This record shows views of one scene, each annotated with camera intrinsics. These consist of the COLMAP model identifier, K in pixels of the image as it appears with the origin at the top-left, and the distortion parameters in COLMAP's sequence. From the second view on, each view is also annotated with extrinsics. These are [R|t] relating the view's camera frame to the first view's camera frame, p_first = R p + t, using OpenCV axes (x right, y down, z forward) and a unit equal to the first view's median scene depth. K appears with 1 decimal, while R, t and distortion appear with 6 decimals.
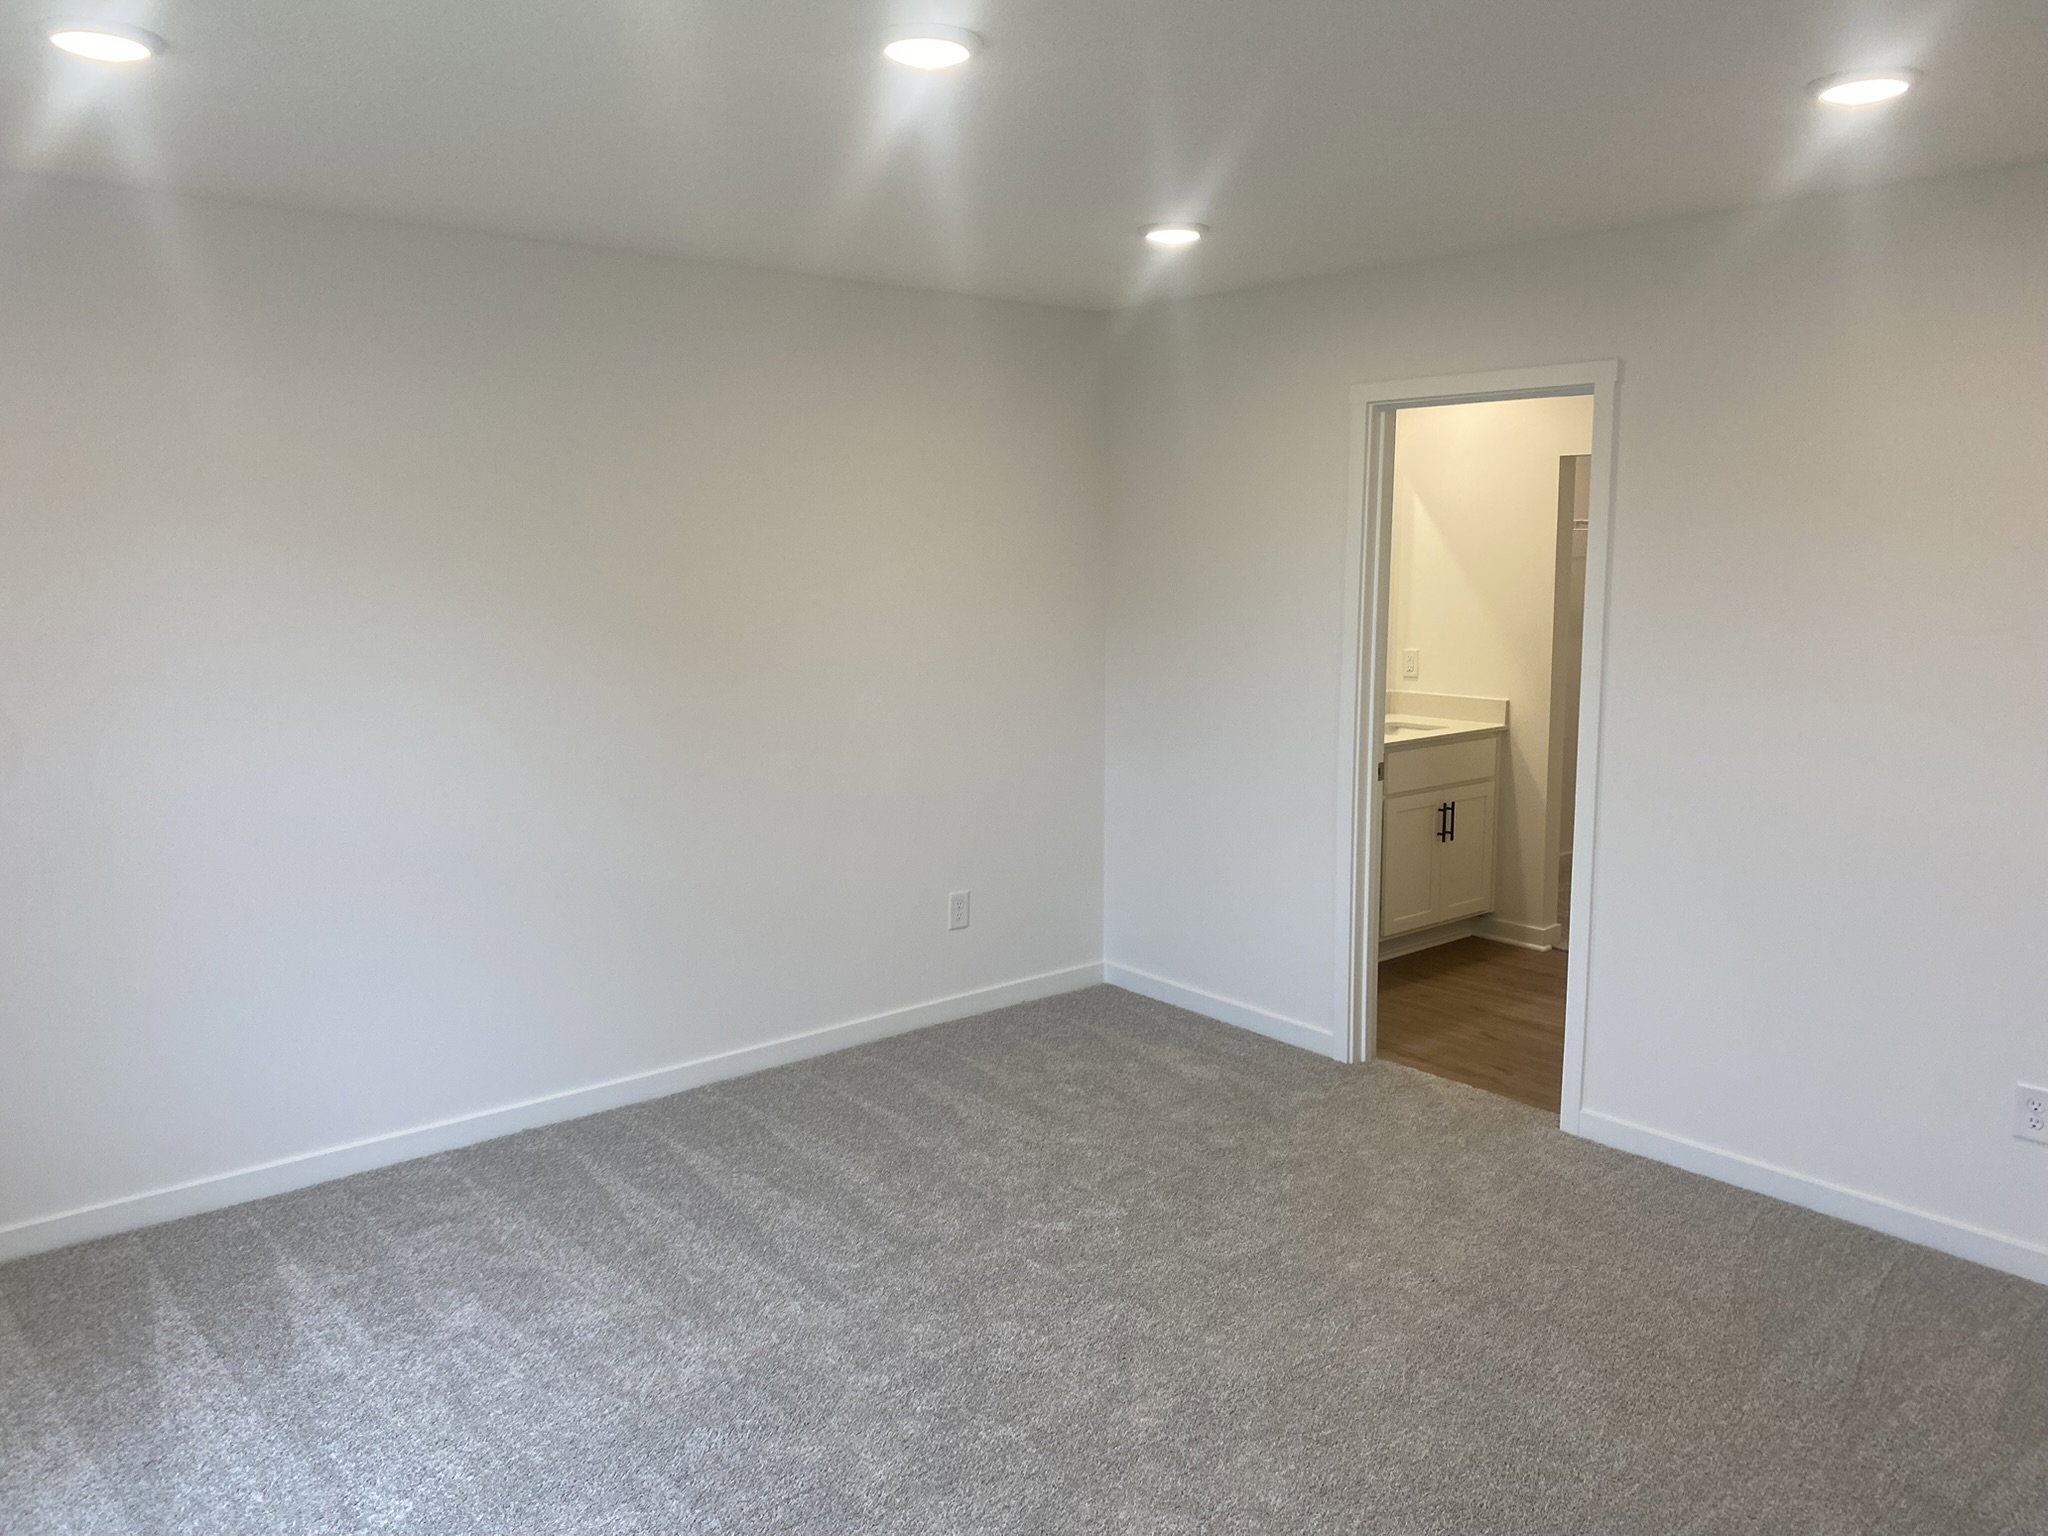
lens RADIAL K [[1558.7, 0, 982.9], [0, 1558.7, 752.4], [0, 0, 1]] dist [0.039647, -0.045306]
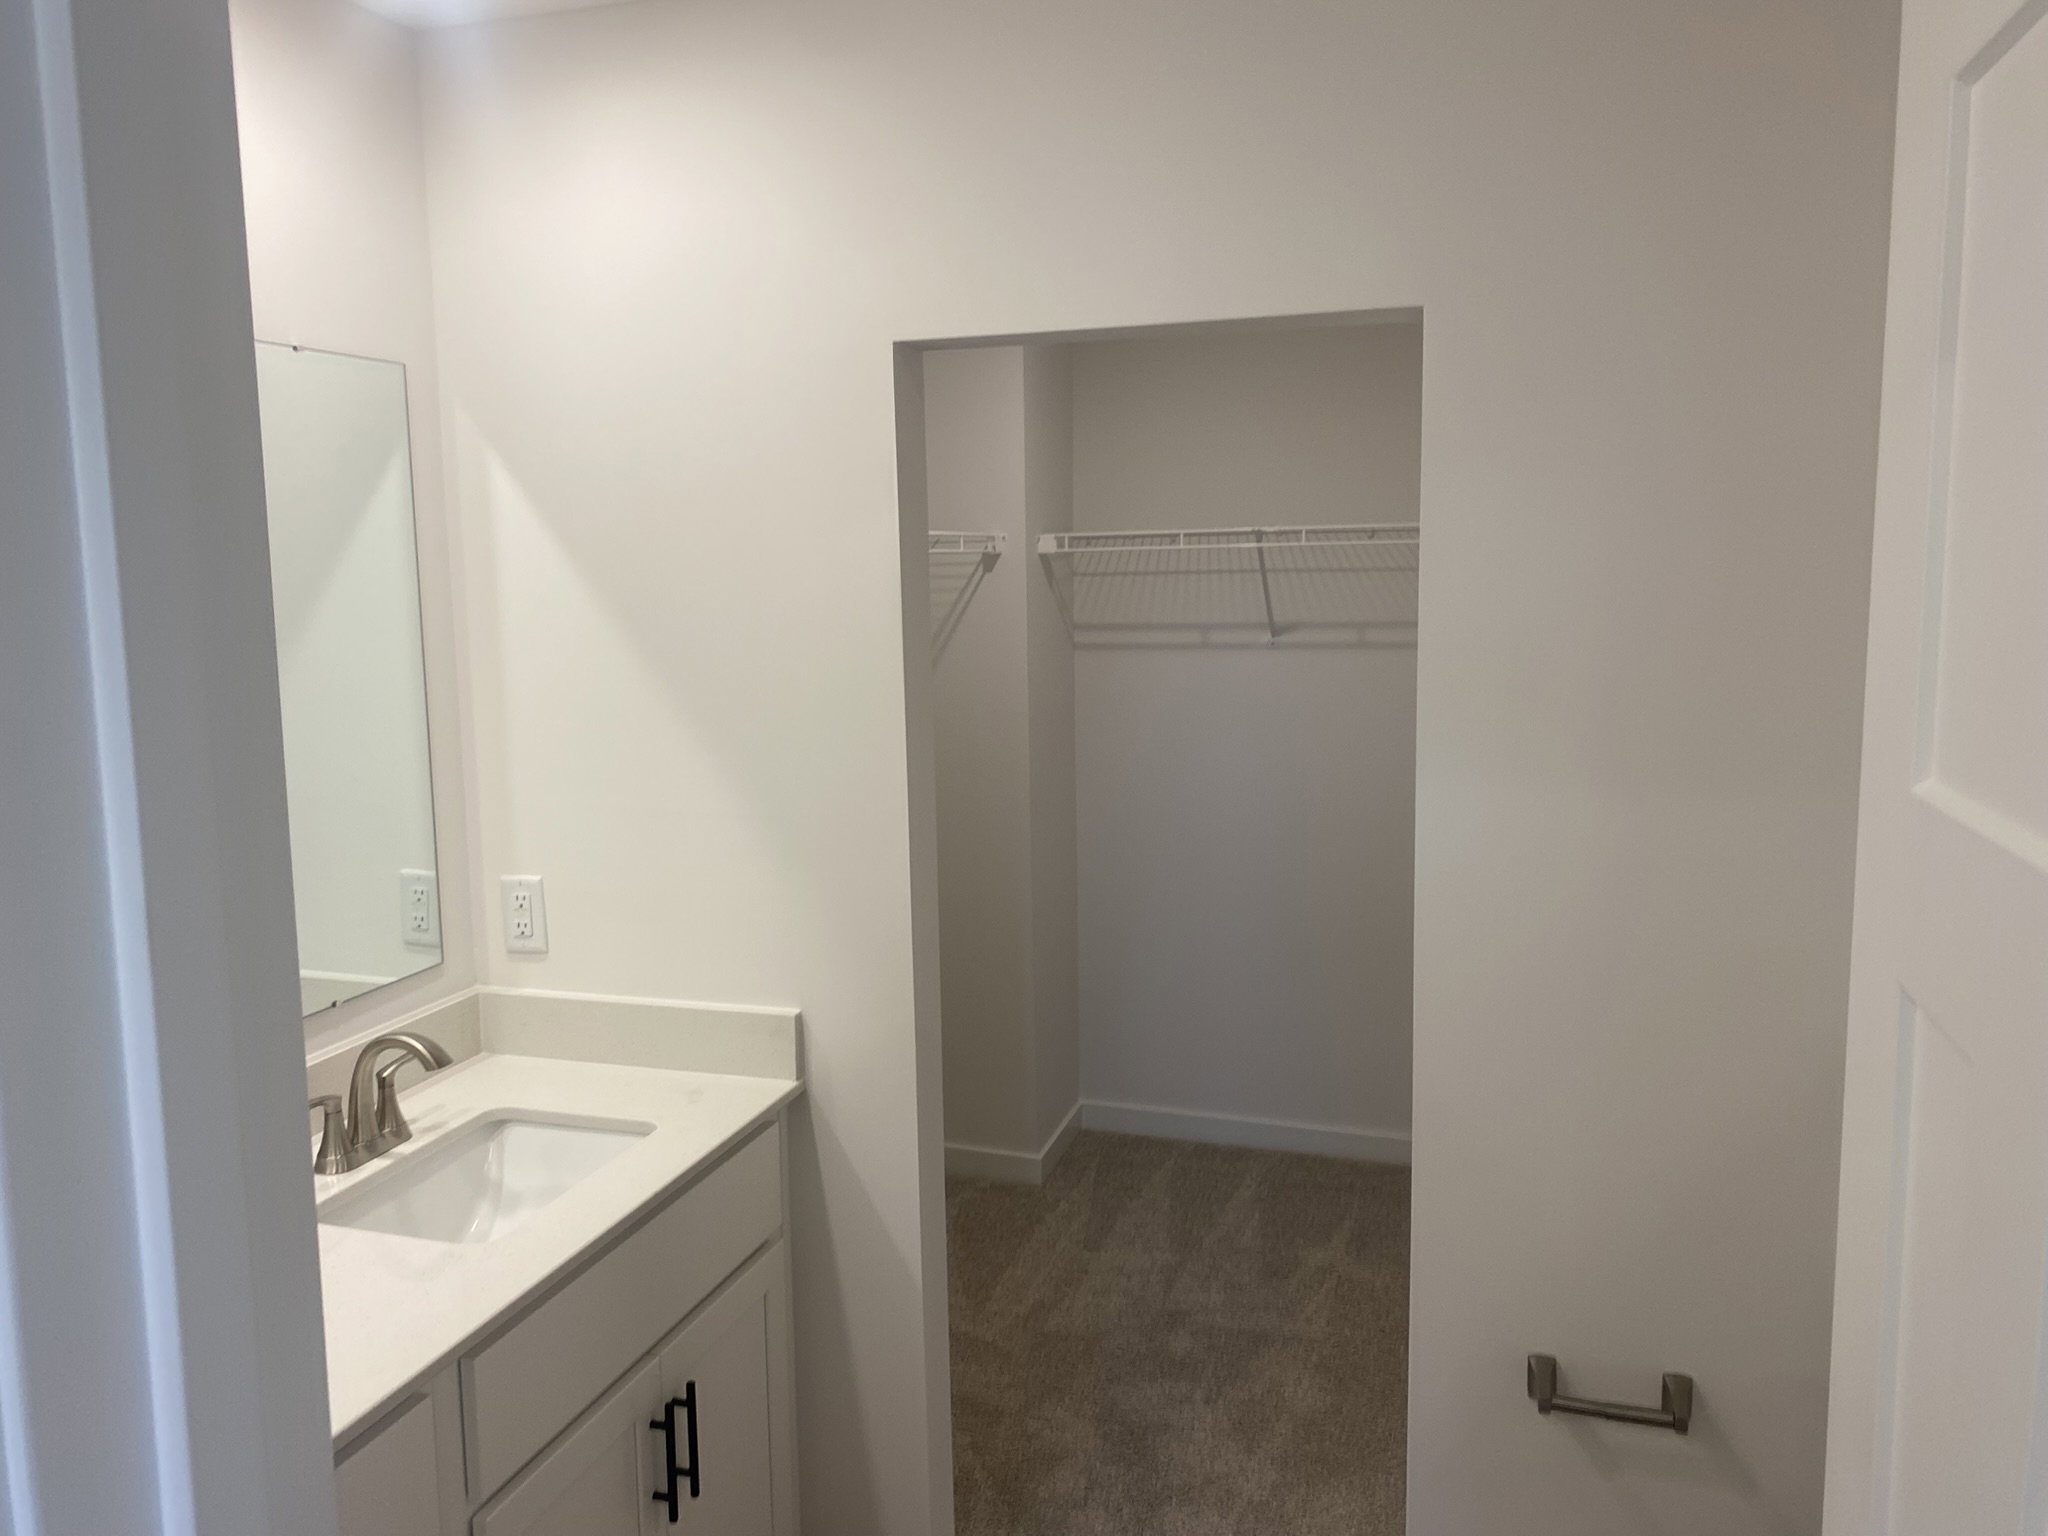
lens RADIAL K [[1558.7, 0, 1028.1], [0, 1558.7, 753.8], [0, 0, 1]] dist [0.039647, -0.045306]
pose [[0.836158, -0.078640, 0.542822, 0.270306], [0.084722, 0.996309, 0.013833, -0.136937], [-0.541906, 0.034422, 0.839734, 0.959656]]
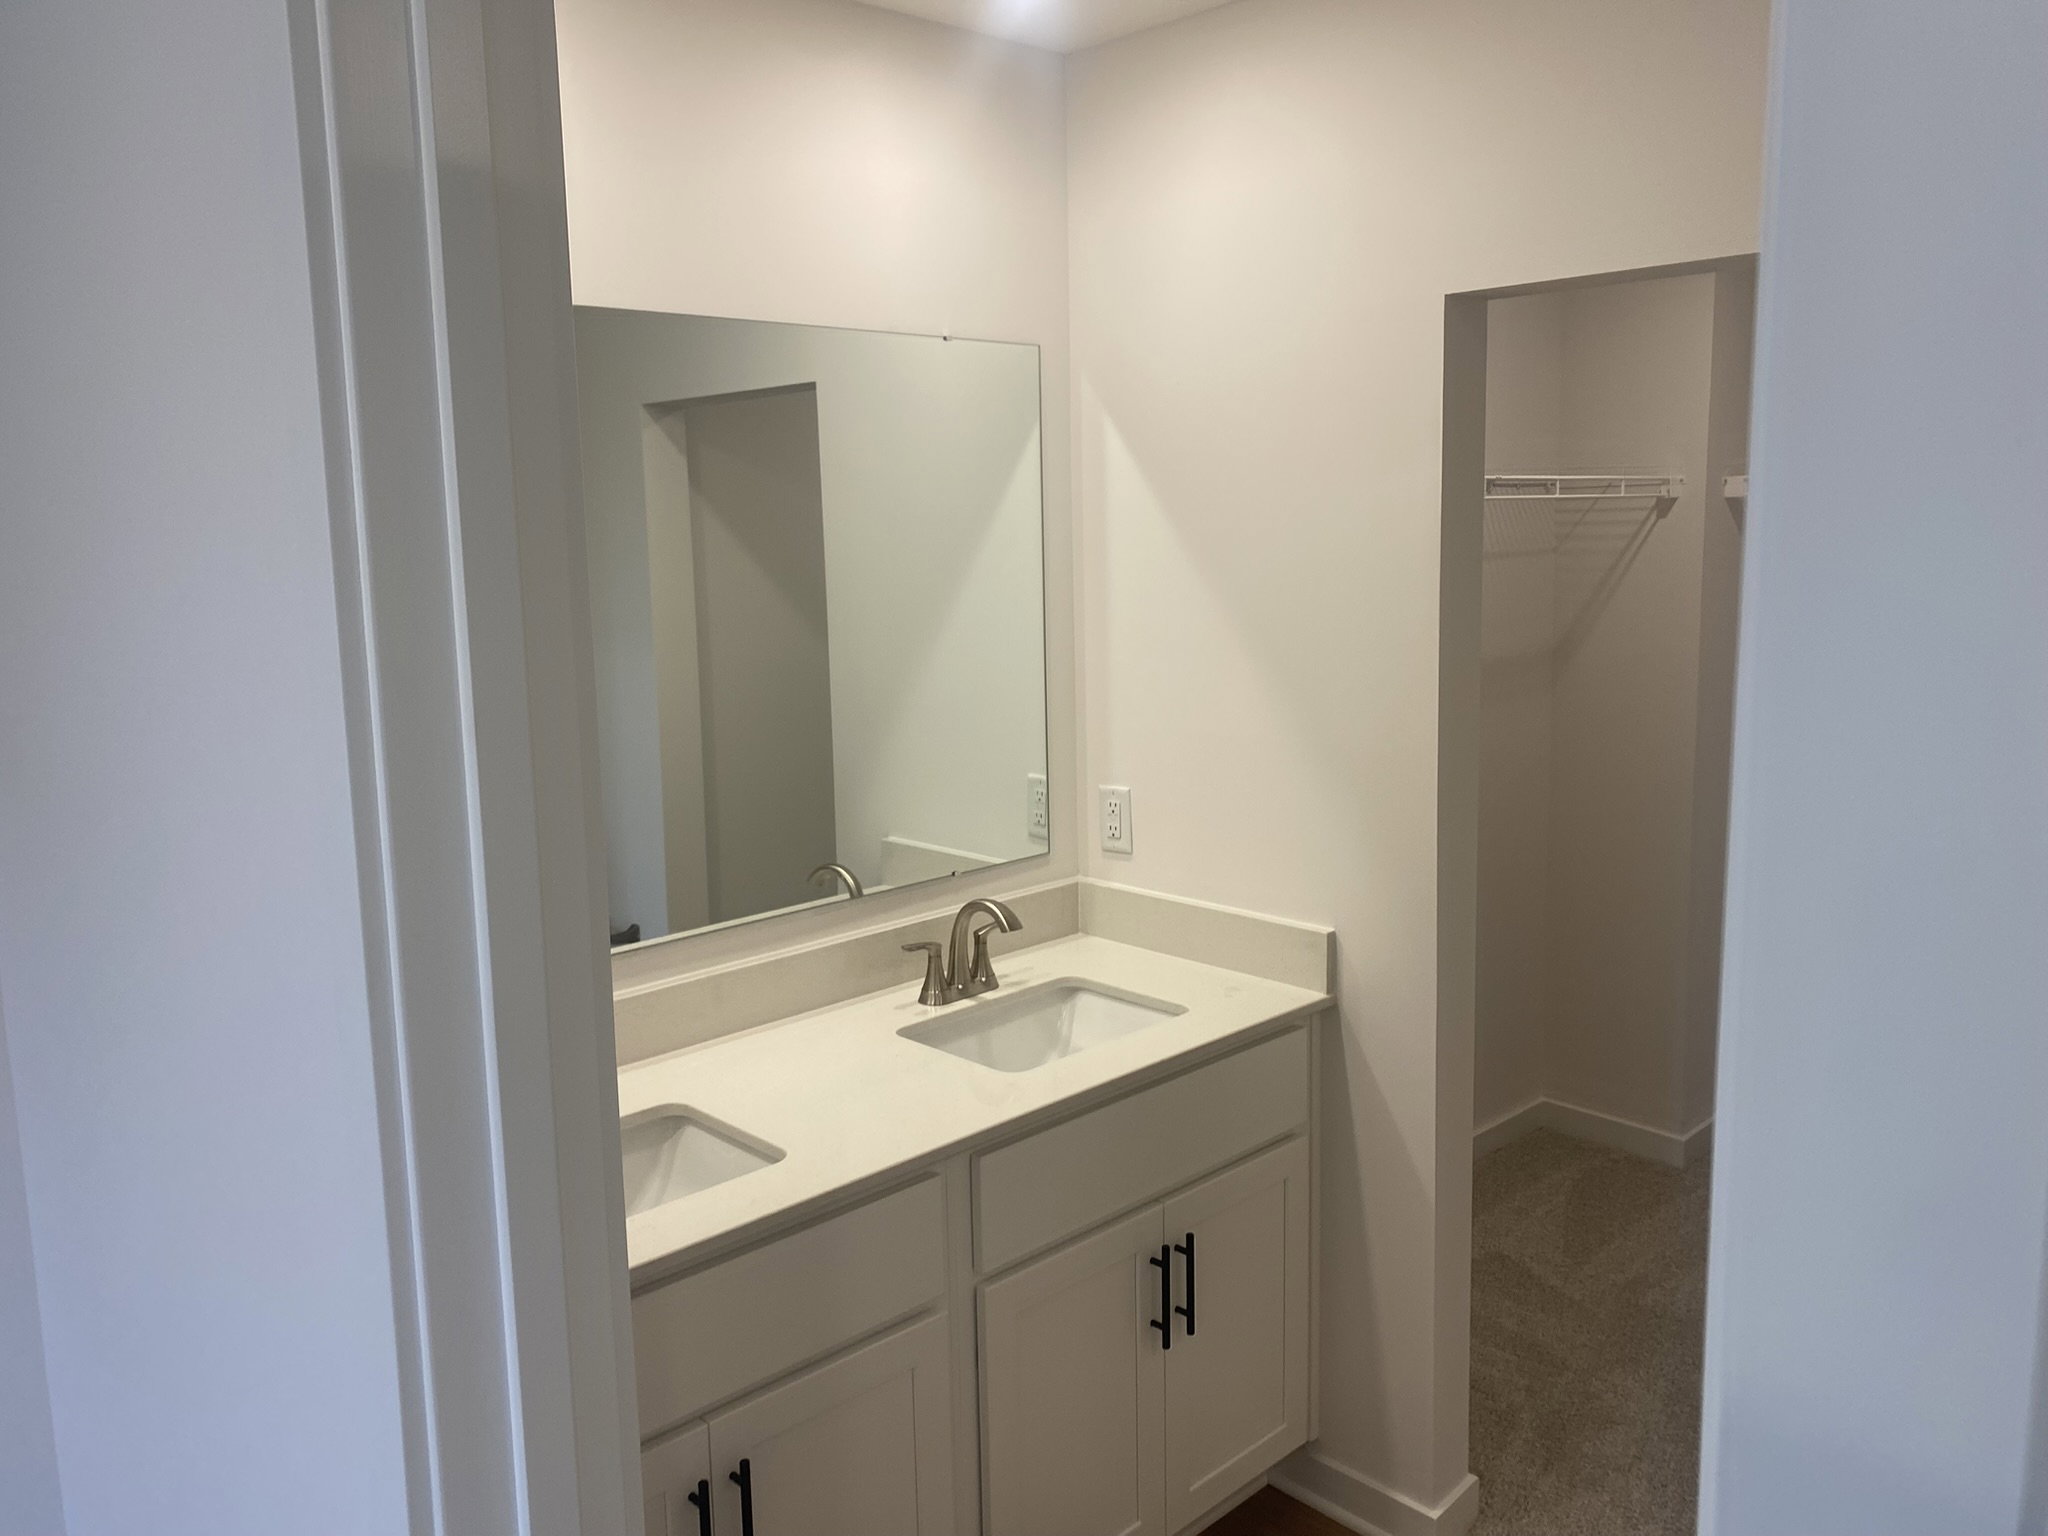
lens RADIAL K [[1558.7, 0, 1024.6], [0, 1558.7, 756.2], [0, 0, 1]] dist [0.039647, -0.045306]
pose [[0.996664, -0.029389, 0.076136, 0.332584], [0.027917, 0.999404, 0.020321, -0.127216], [-0.076688, -0.018128, 0.996890, 0.890668]]
